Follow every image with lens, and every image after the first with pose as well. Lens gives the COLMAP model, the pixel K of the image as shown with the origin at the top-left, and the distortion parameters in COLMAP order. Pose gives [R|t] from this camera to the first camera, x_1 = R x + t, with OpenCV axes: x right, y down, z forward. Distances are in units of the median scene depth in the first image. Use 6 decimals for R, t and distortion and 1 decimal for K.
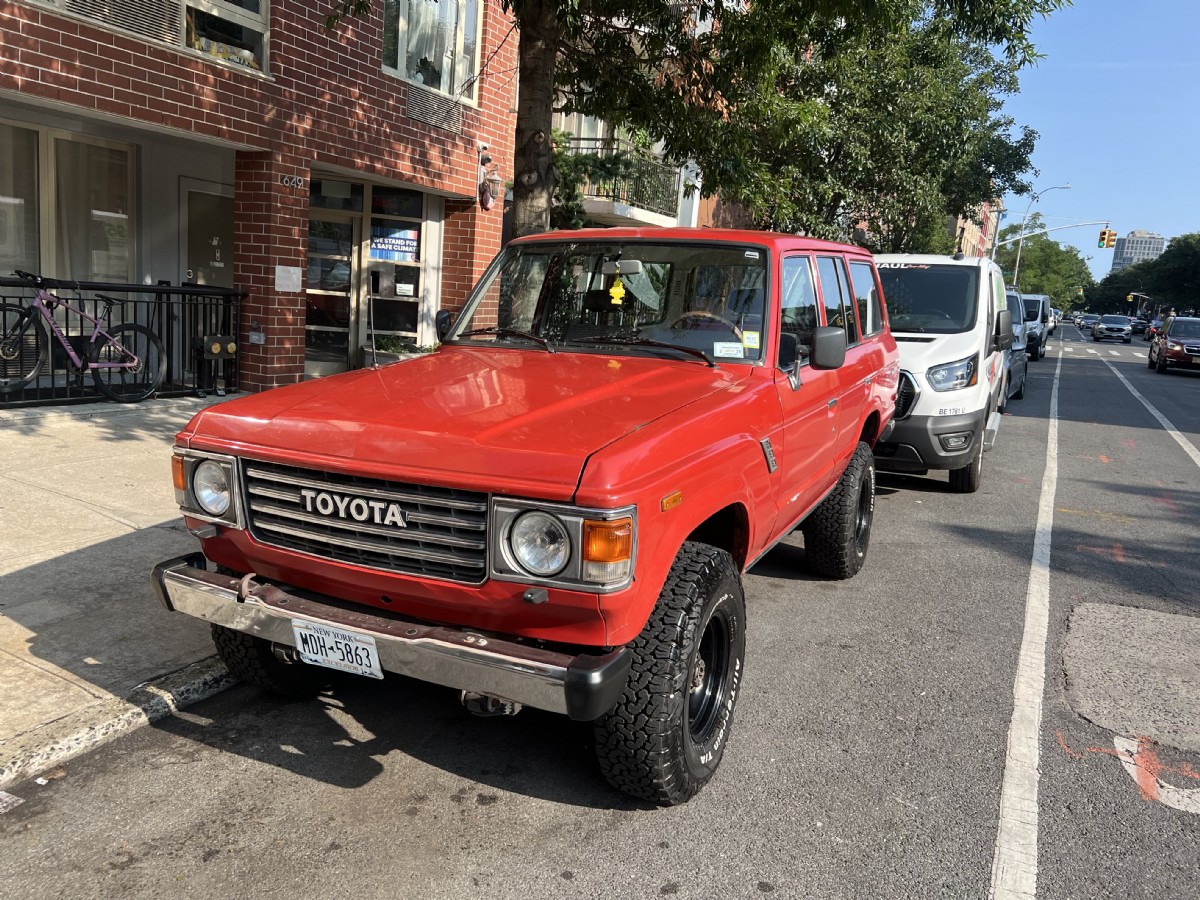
lens RADIAL K [[898.6, 0, 603.7], [0, 898.6, 447.9], [0, 0, 1]] dist [0.037703, -0.044725]
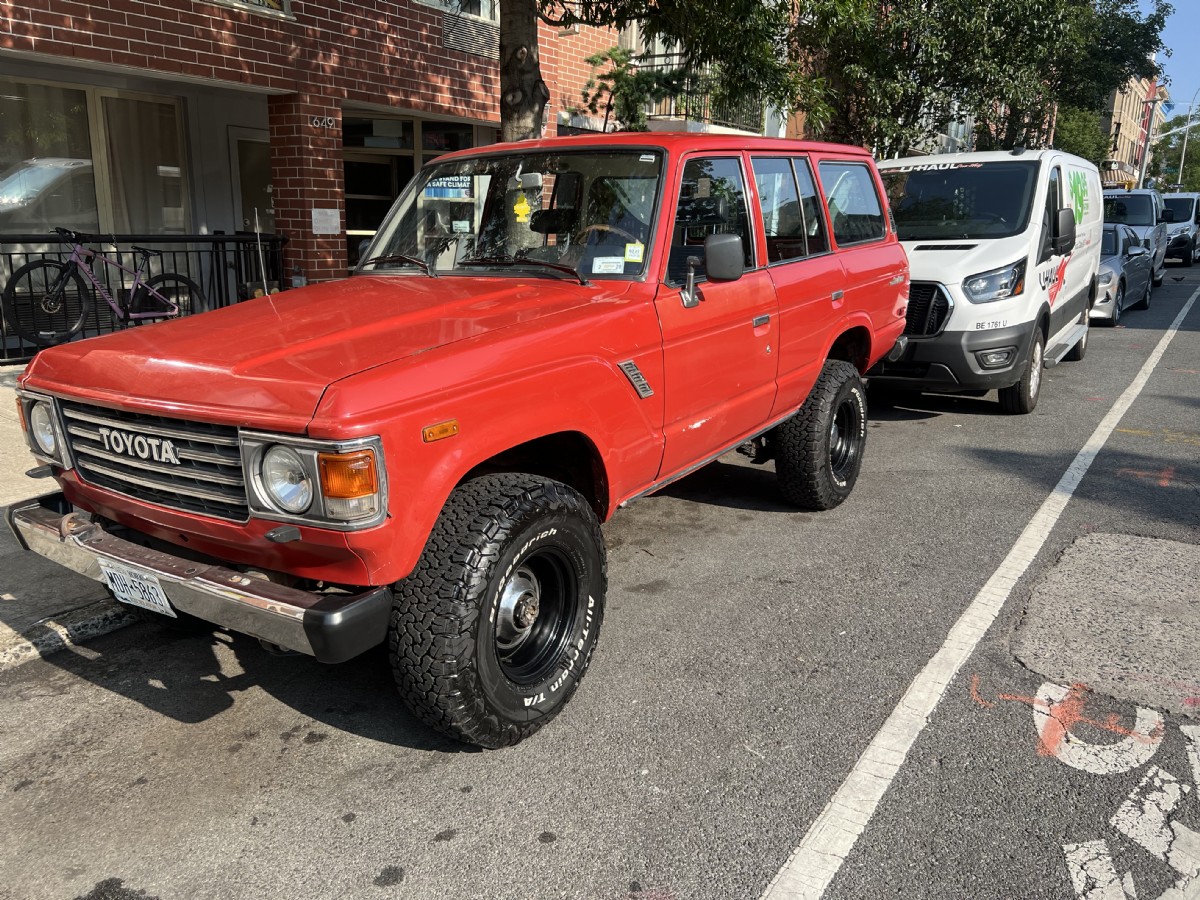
lens RADIAL K [[898.6, 0, 603.7], [0, 898.6, 447.9], [0, 0, 1]] dist [0.037703, -0.044725]
pose [[0.988988, -0.022325, -0.146299, 0.216064], [0.032913, 0.996979, 0.070357, 0.009938], [0.144286, -0.074397, 0.986735, 0.063037]]
